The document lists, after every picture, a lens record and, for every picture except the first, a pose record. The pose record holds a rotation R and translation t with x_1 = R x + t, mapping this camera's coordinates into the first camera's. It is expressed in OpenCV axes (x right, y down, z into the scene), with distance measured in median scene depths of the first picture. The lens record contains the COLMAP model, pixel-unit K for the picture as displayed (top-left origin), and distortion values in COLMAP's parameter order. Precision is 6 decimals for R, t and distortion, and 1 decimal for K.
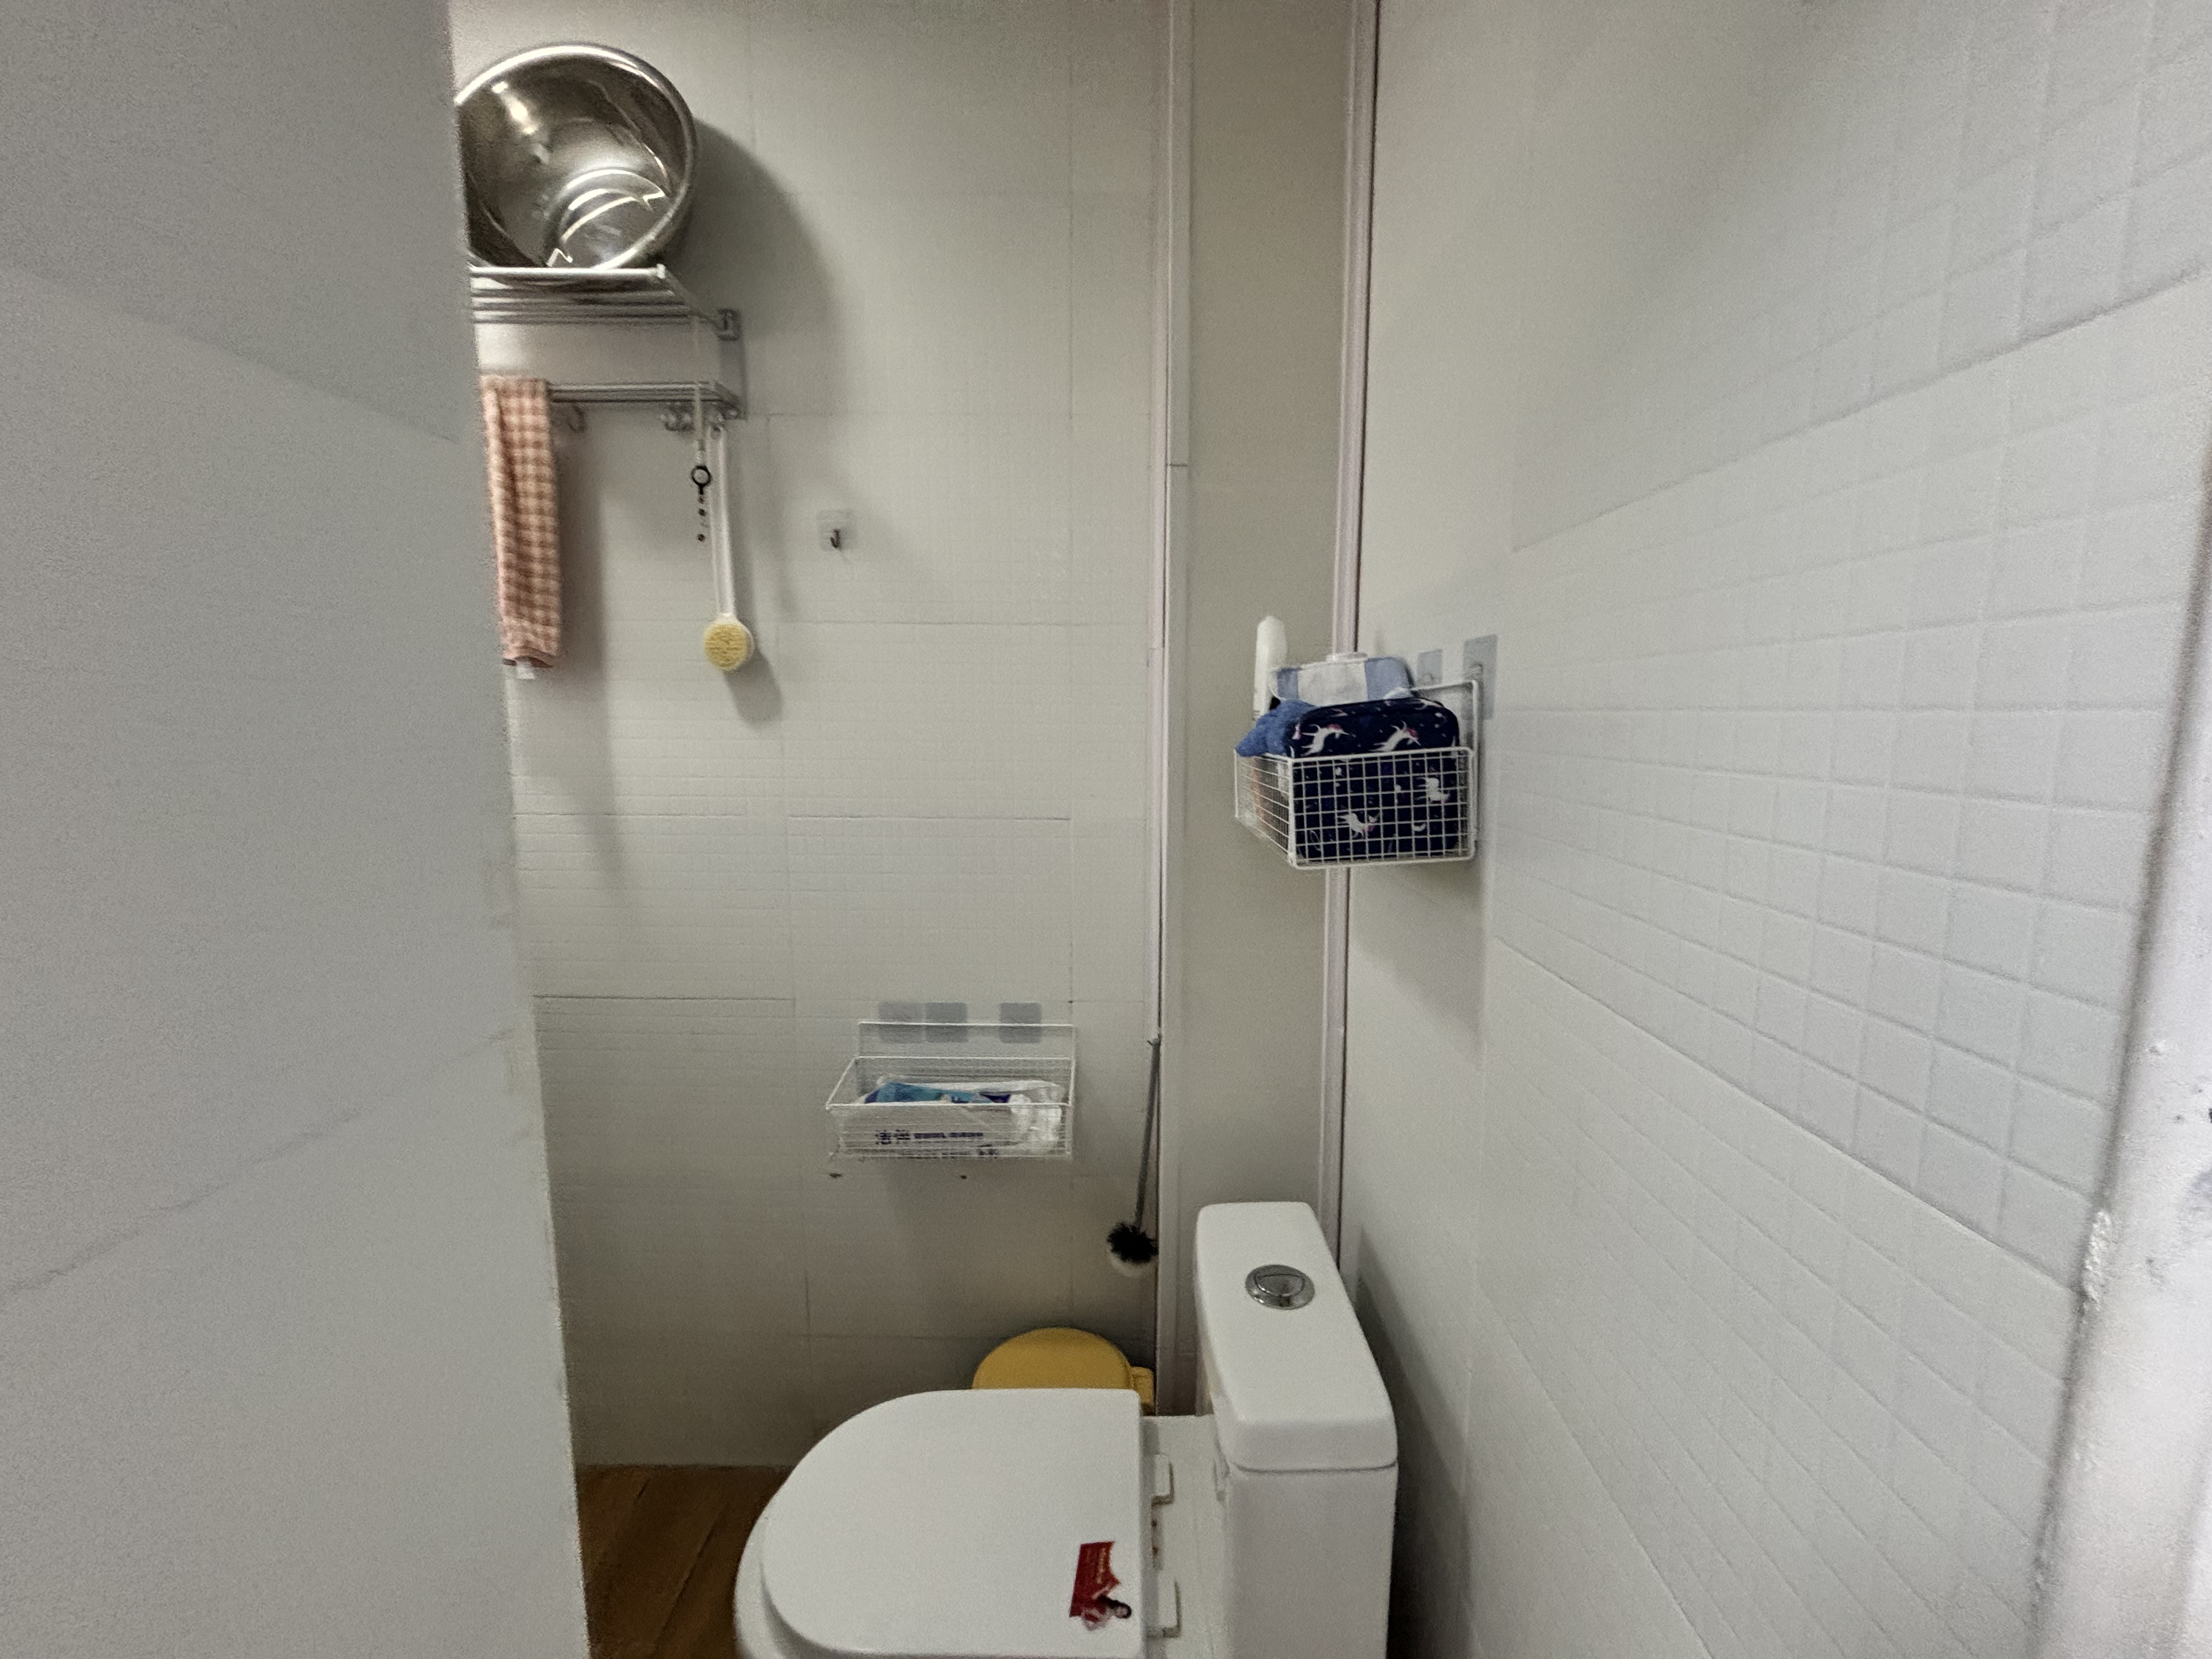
lens RADIAL K [[888.2, 0, 1116.7], [0, 888.2, 828.7], [0, 0, 1]] dist [0.005552, -0.001755]
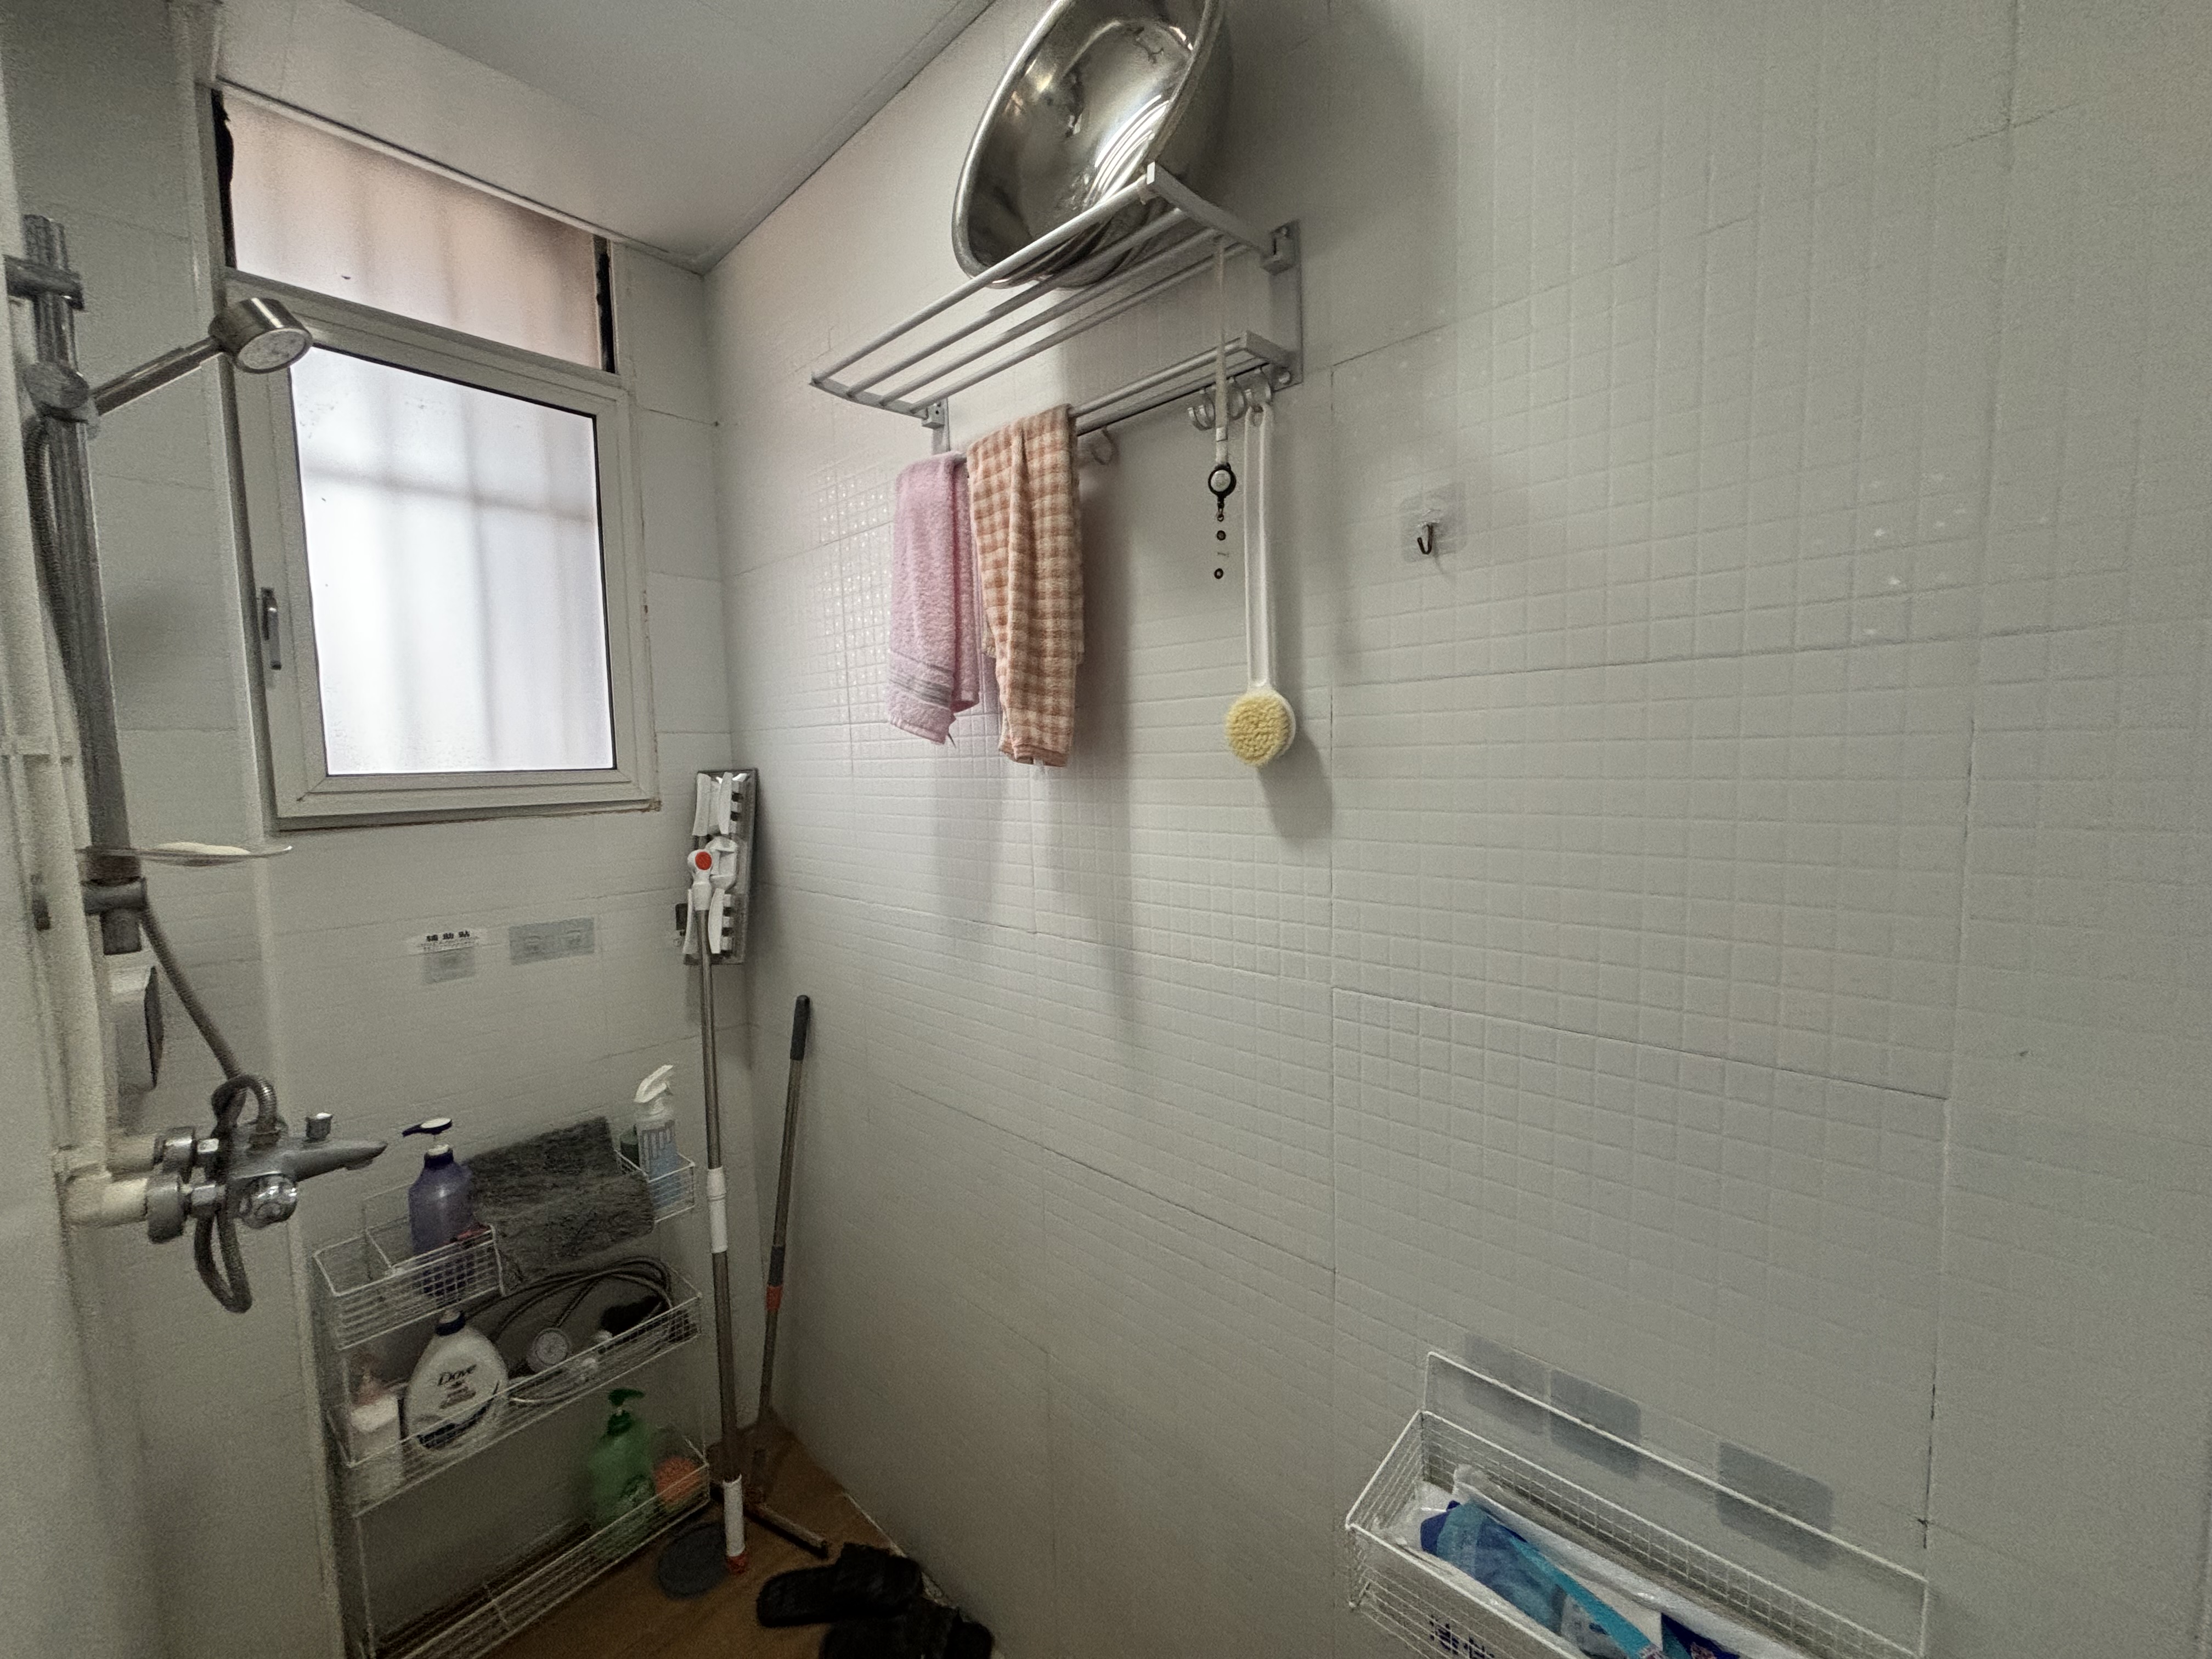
lens RADIAL K [[888.2, 0, 1109.4], [0, 888.2, 835.1], [0, 0, 1]] dist [0.005552, -0.001755]
pose [[0.747840, 0.036249, -0.662889, -0.077640], [-0.056752, 0.998344, -0.009432, -0.116704], [0.661449, 0.044674, 0.748658, 0.442862]]
